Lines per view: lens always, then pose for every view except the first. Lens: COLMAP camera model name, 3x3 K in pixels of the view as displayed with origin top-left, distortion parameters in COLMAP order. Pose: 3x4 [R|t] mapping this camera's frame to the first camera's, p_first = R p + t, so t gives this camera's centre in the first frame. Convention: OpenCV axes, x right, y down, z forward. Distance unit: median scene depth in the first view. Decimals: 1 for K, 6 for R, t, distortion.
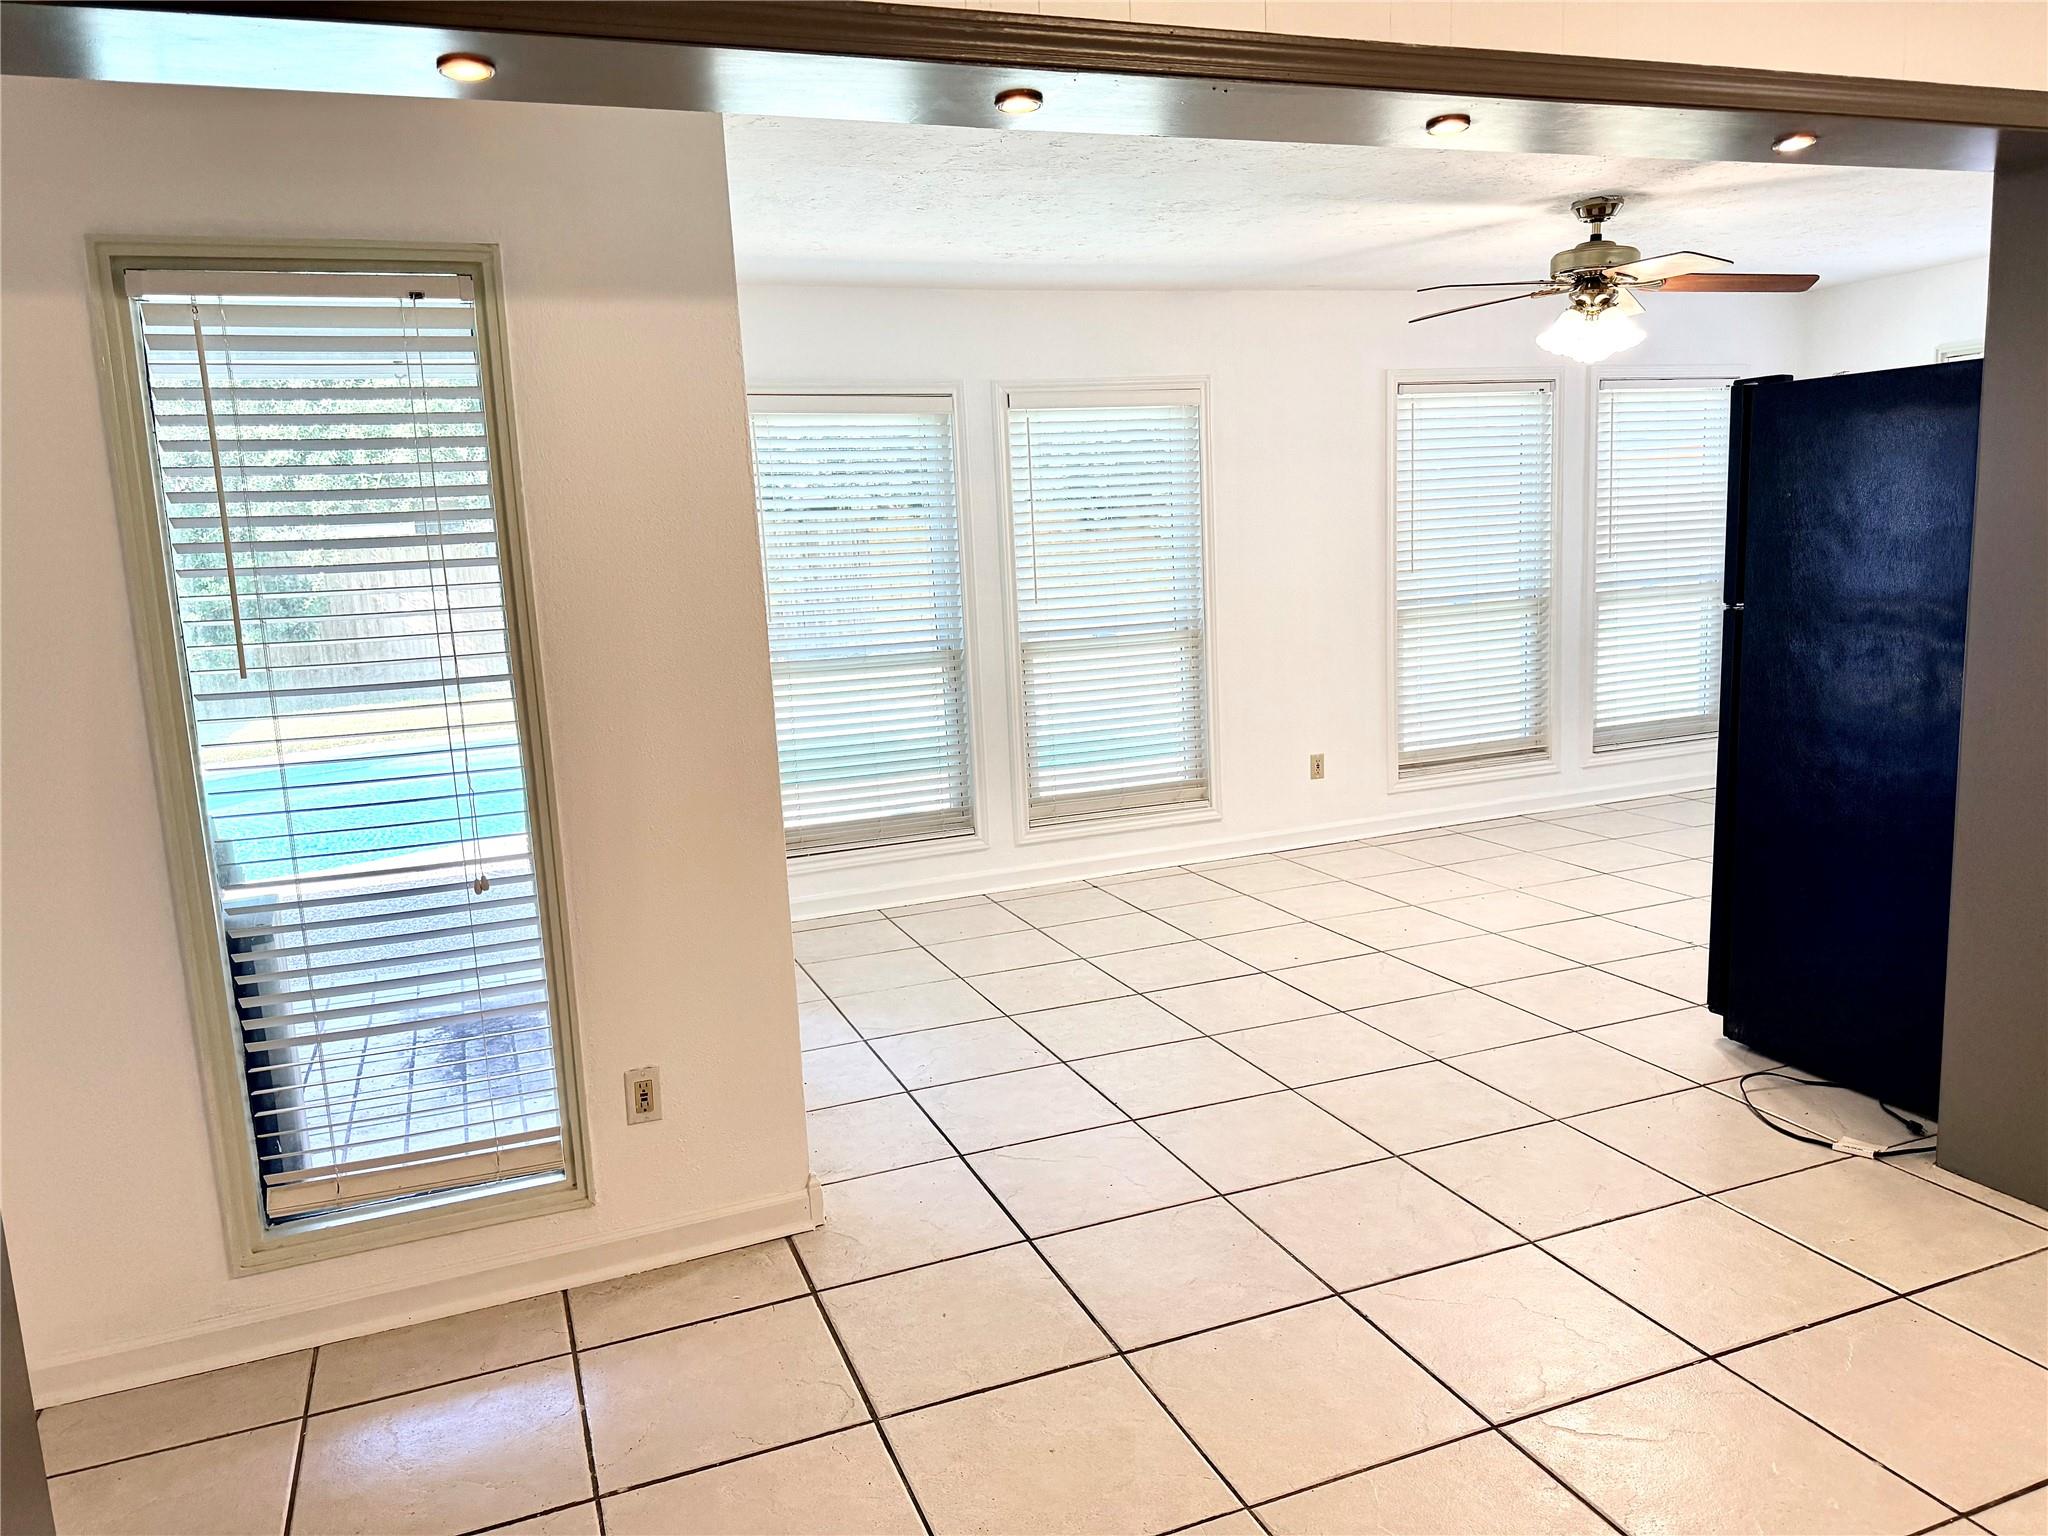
lens RADIAL K [[1431.4, 0, 1028.2], [0, 1431.4, 773.6], [0, 0, 1]] dist [0.170383, -0.302888]
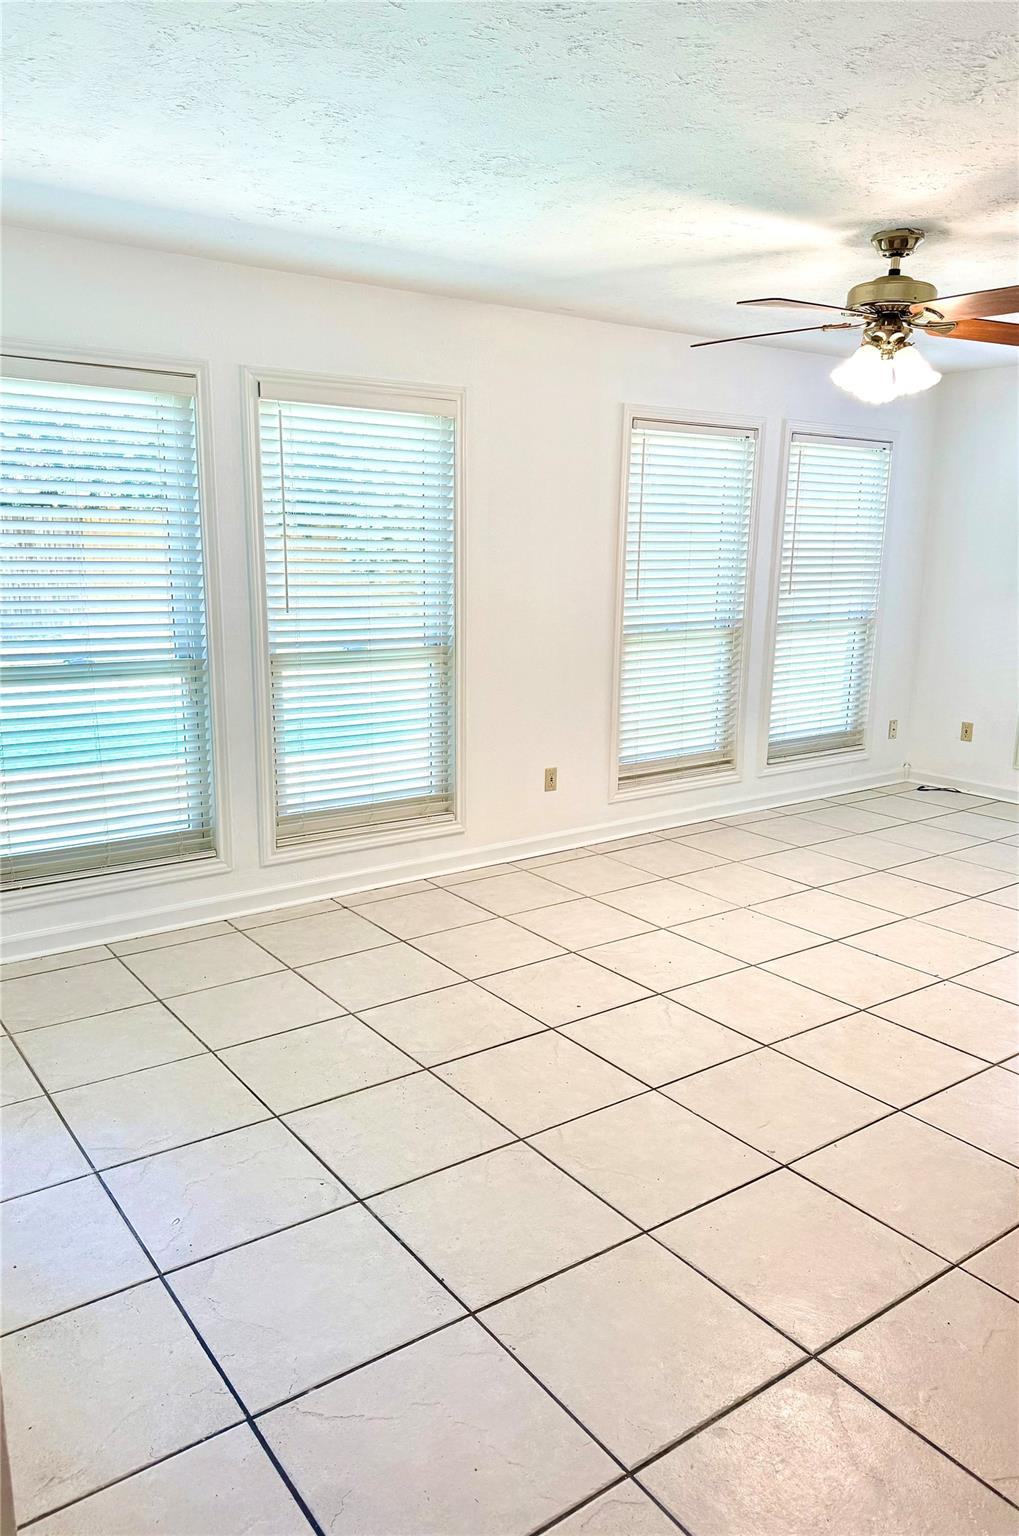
lens RADIAL K [[1092.4, 0, 511.9], [0, 1092.4, 782.4], [0, 0, 1]] dist [0.122950, -0.201158]
pose [[0.966053, 0.006602, 0.258261, -0.036164], [-0.019115, 0.998760, 0.045972, -0.041971], [-0.257637, -0.049348, 0.964981, 0.251593]]
